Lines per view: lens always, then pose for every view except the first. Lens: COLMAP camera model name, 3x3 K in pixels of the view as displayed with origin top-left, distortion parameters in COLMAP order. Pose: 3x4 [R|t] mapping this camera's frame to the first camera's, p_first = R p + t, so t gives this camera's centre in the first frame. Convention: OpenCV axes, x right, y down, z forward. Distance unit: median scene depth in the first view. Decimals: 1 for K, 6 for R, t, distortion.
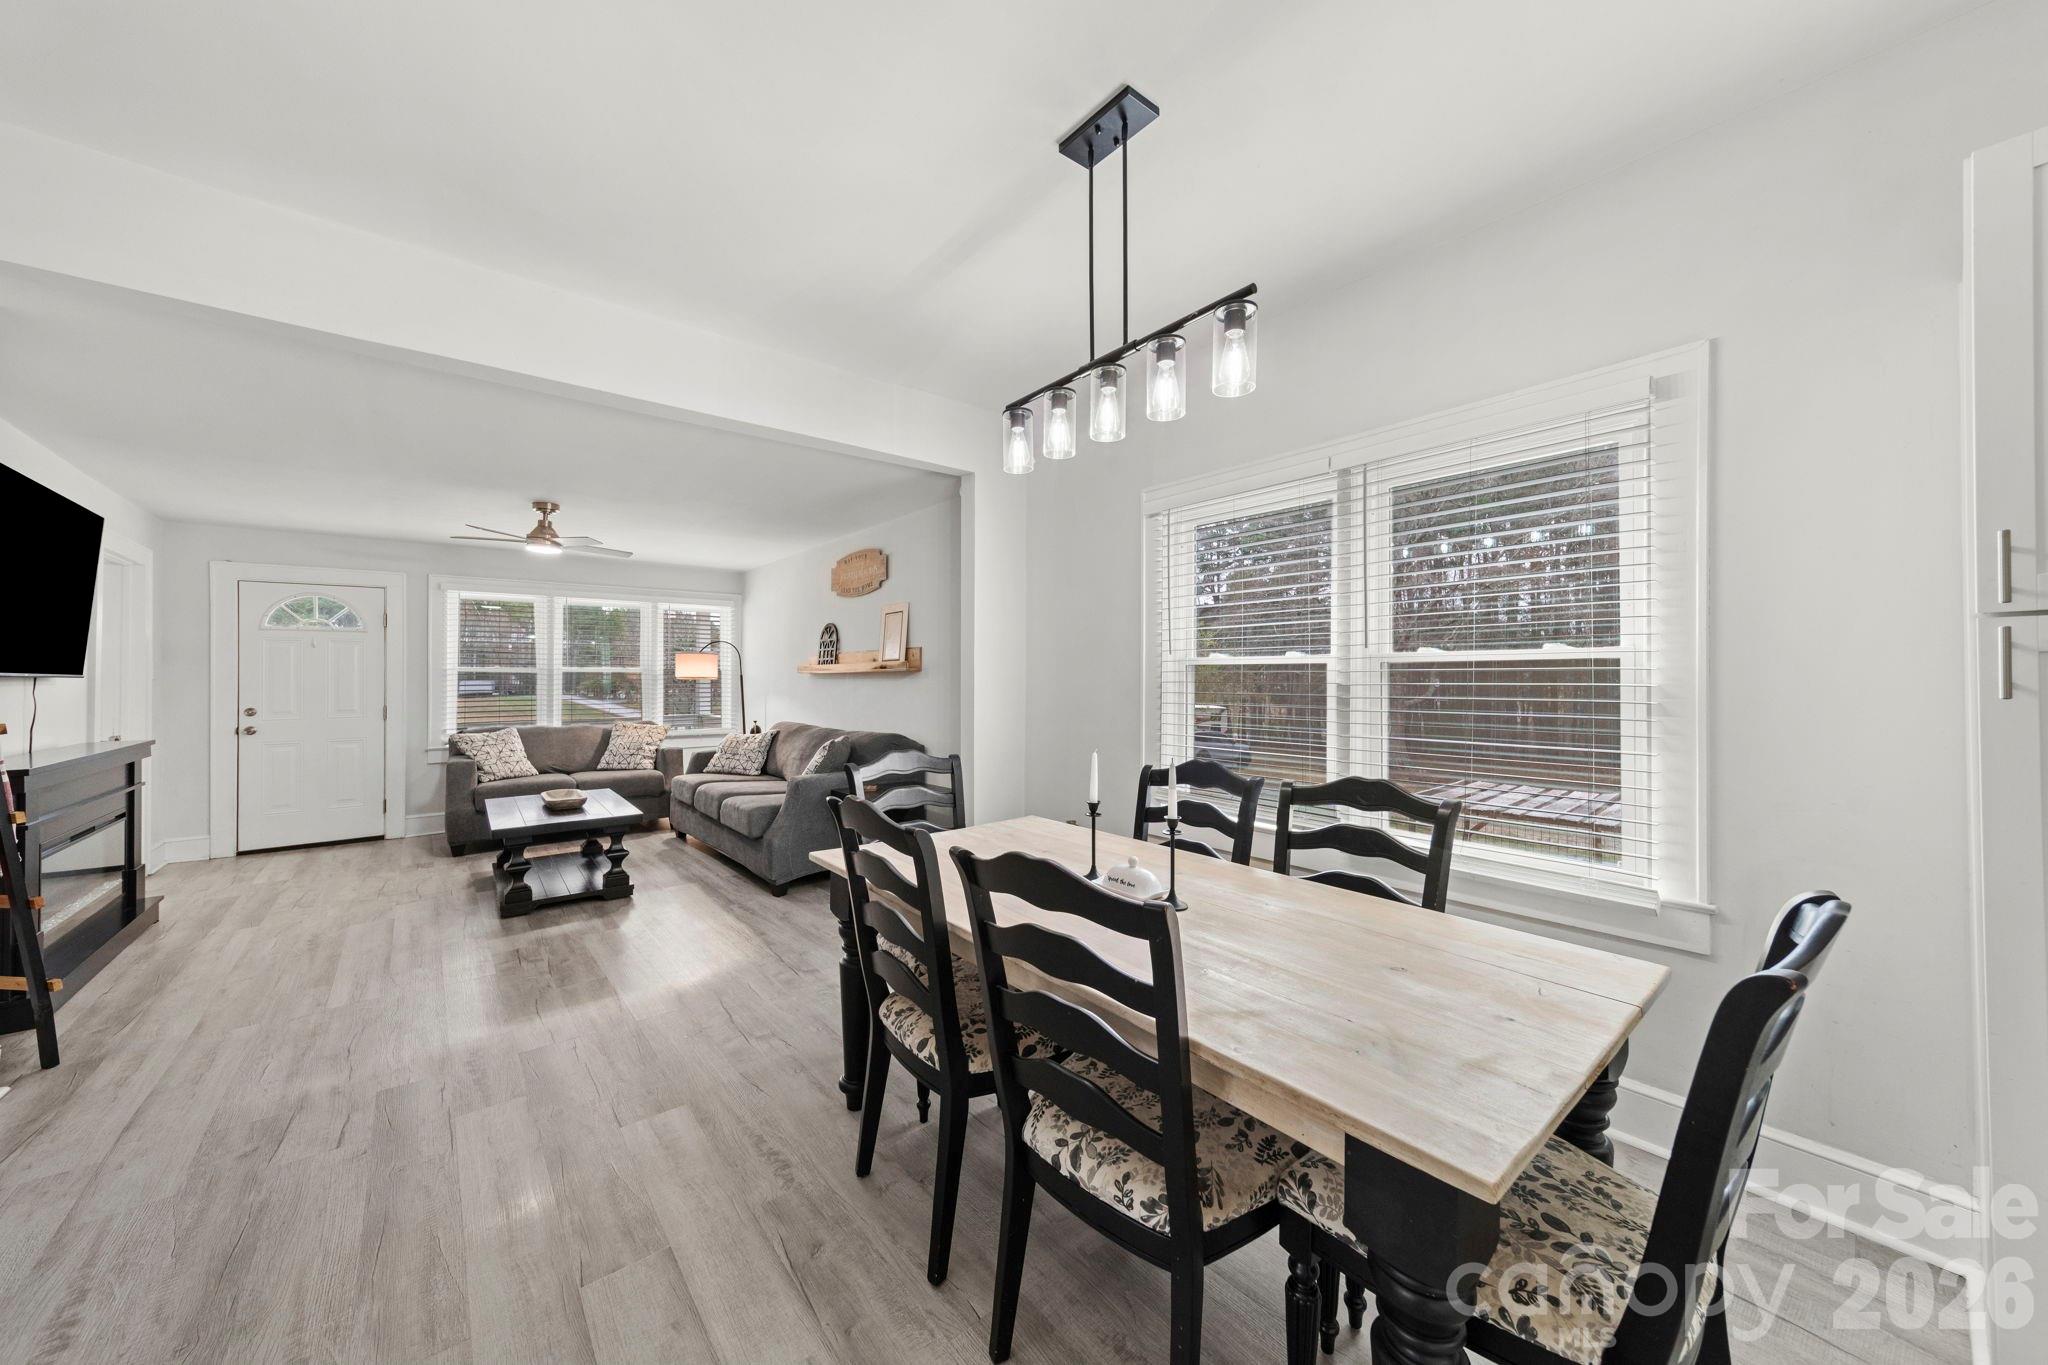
lens RADIAL K [[734.2, 0, 1035.7], [0, 734.2, 662.4], [0, 0, 1]] dist [0.000837, 0.003124]
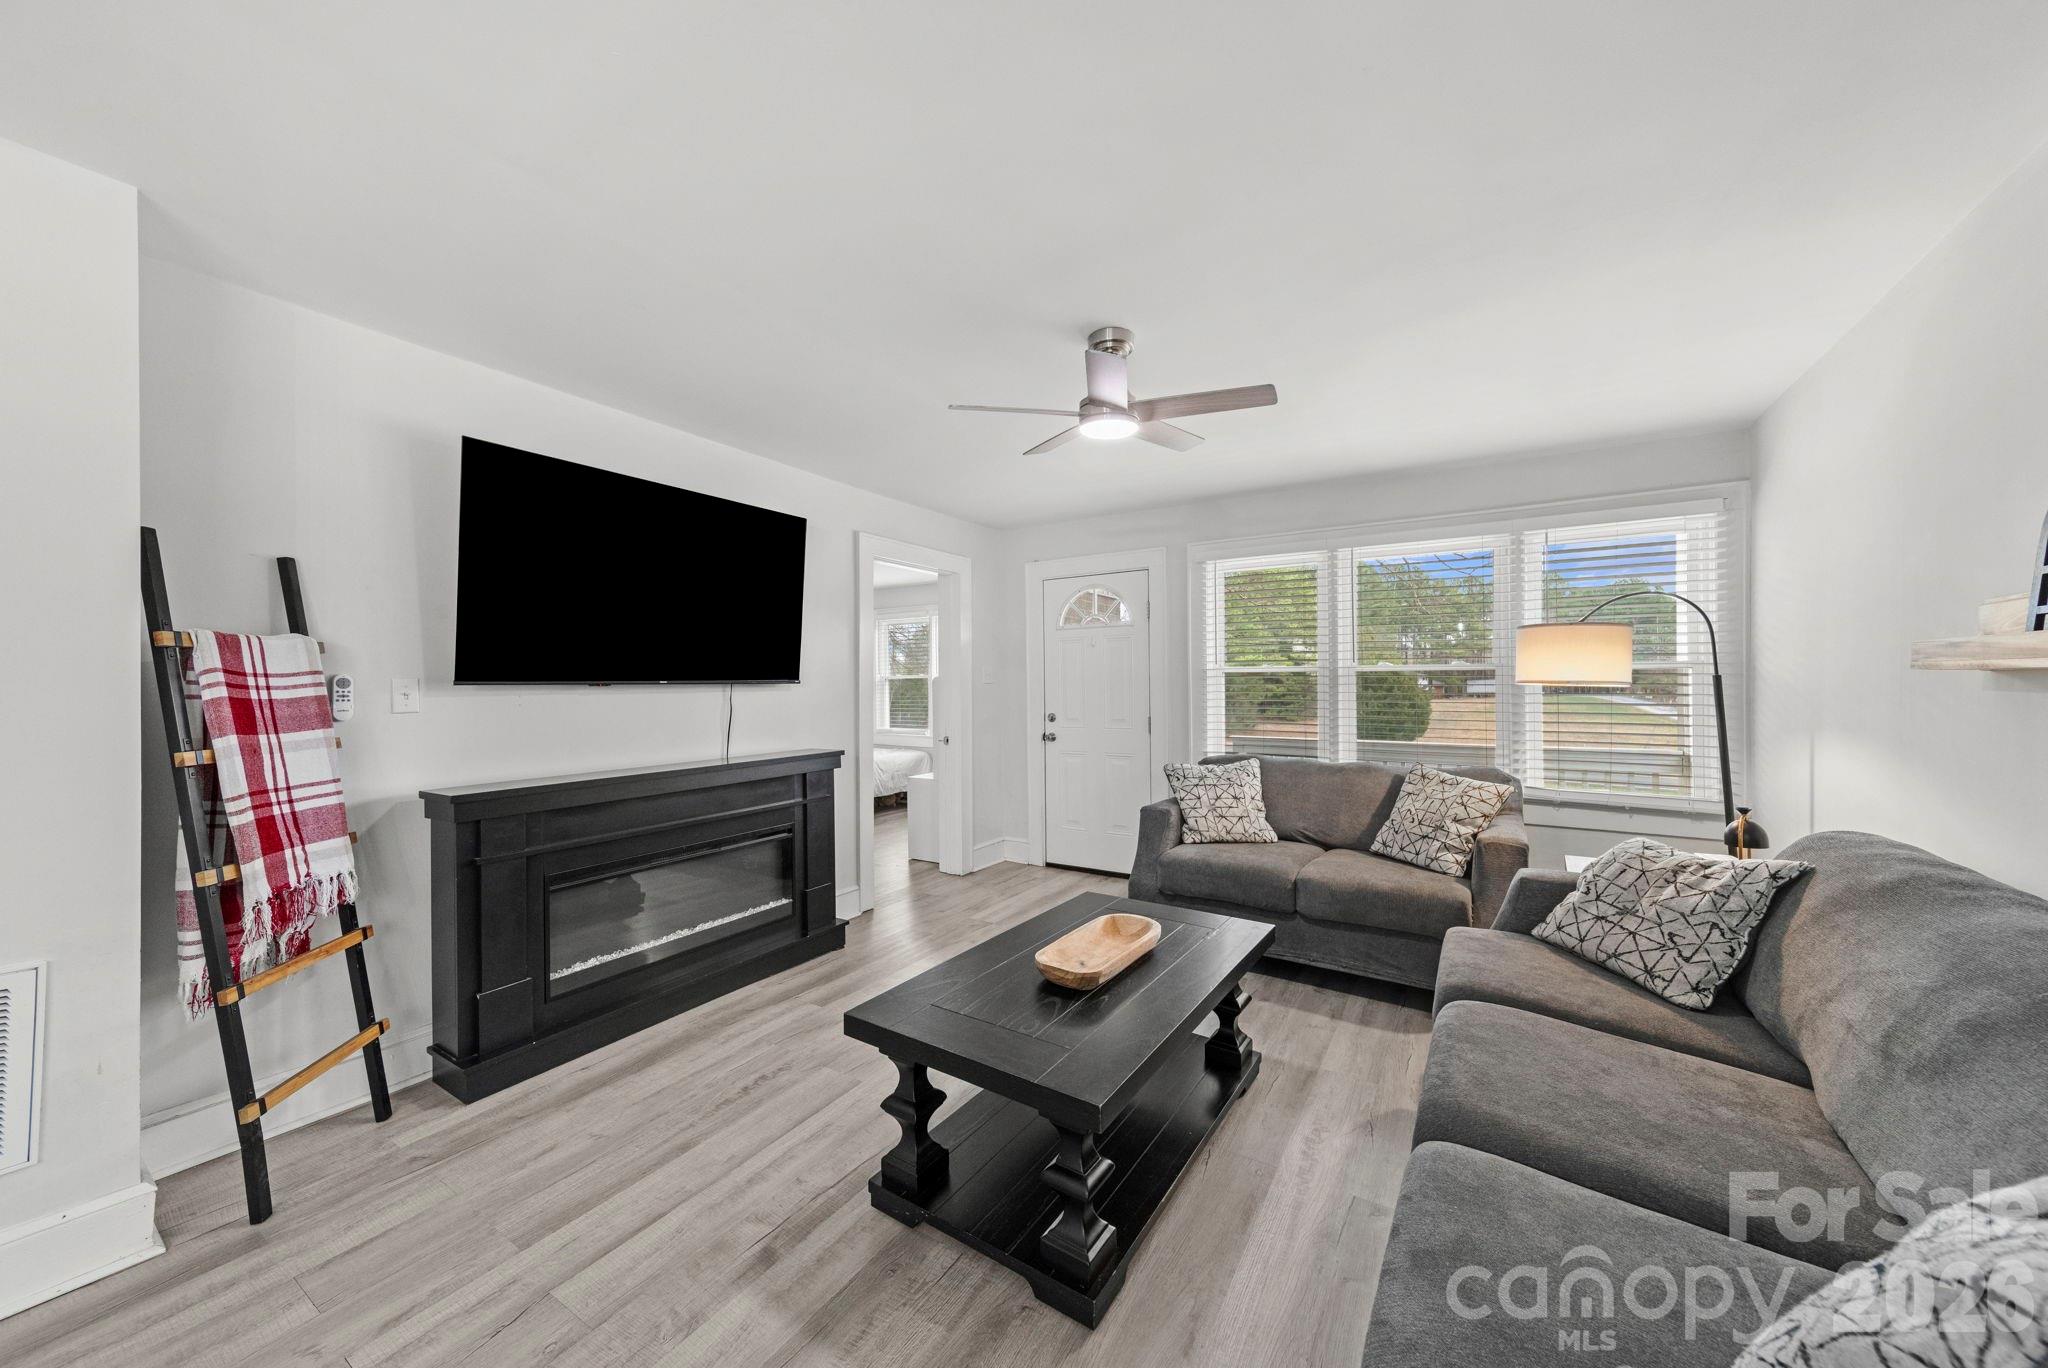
lens RADIAL K [[722.2, 0, 1017.3], [0, 722.2, 675.0], [0, 0, 1]] dist [0.007561, 0.000045]
pose [[0.302621, -0.003890, -0.953103, -0.246121], [0.020116, 0.999795, 0.002307, 0.011569], [0.952899, -0.019871, 0.302637, 0.899820]]
